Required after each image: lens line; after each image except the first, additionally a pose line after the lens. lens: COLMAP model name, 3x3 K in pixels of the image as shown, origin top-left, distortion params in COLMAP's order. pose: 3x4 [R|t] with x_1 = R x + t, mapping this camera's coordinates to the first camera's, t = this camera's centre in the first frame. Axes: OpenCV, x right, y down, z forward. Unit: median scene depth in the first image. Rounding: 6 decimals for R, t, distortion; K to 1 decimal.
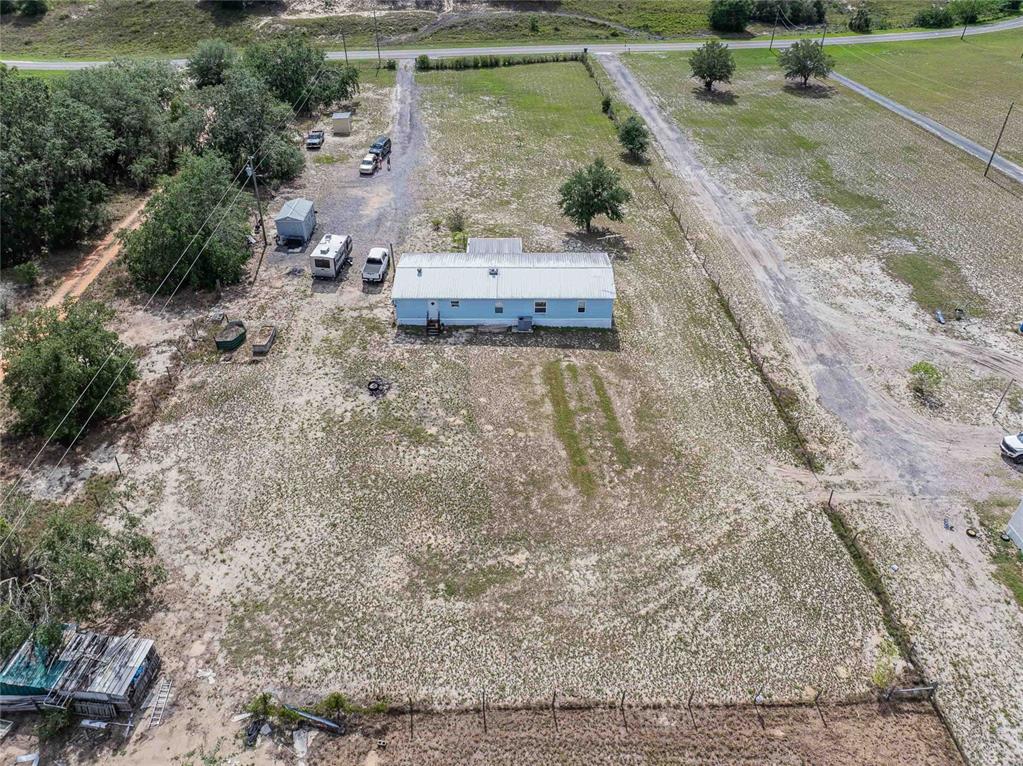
lens RADIAL K [[719.3, 0, 517.3], [0, 719.3, 380.1], [0, 0, 1]] dist [-0.036564, 0.004835]
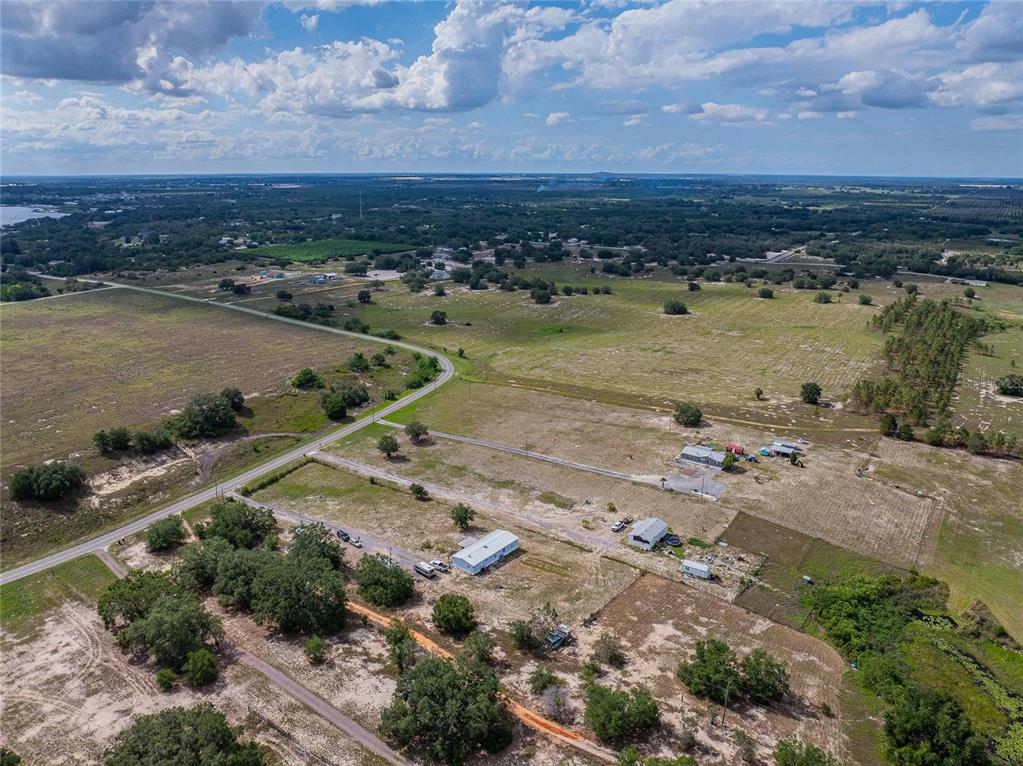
lens RADIAL K [[719.3, 0, 518.3], [0, 719.3, 381.6], [0, 0, 1]] dist [-0.036564, 0.004835]
pose [[0.623948, -0.223479, 0.748830, -1.815223], [0.476488, 0.868300, -0.137890, -0.237078], [-0.619394, 0.442845, 0.648259, -1.217101]]
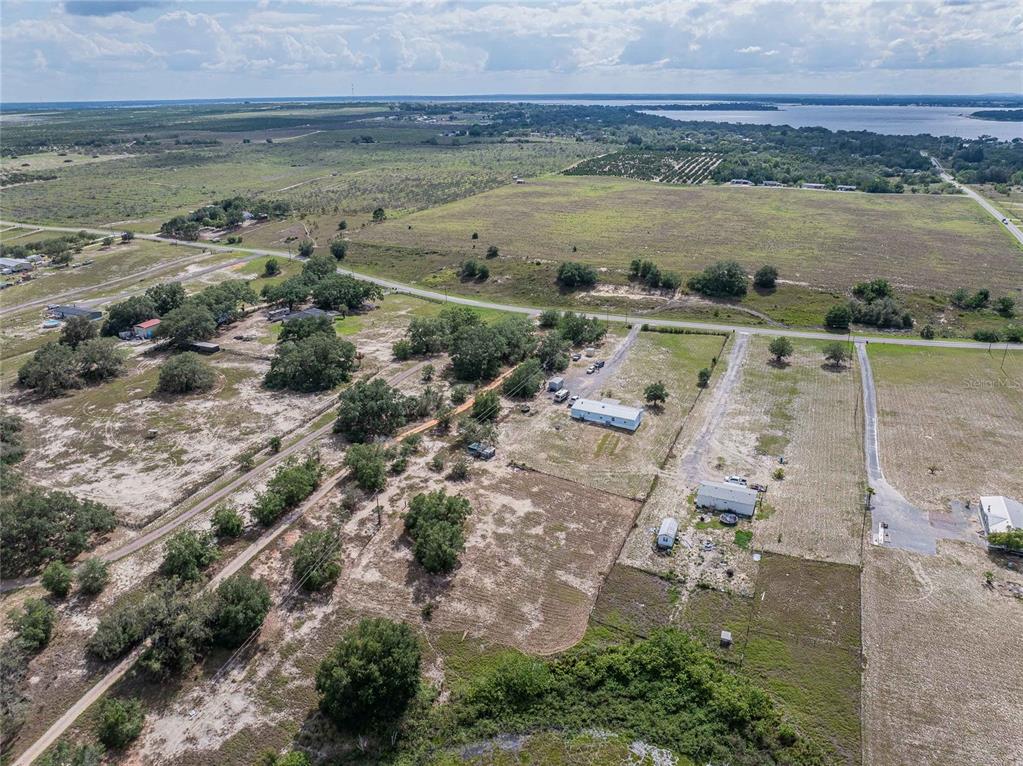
lens RADIAL K [[719.3, 0, 511.1], [0, 719.3, 382.0], [0, 0, 1]] dist [-0.036564, 0.004835]
pose [[0.889255, 0.162065, -0.427740, 0.837756], [-0.269973, 0.940838, -0.204791, 0.452433], [0.369244, 0.297590, 0.880397, -1.778730]]
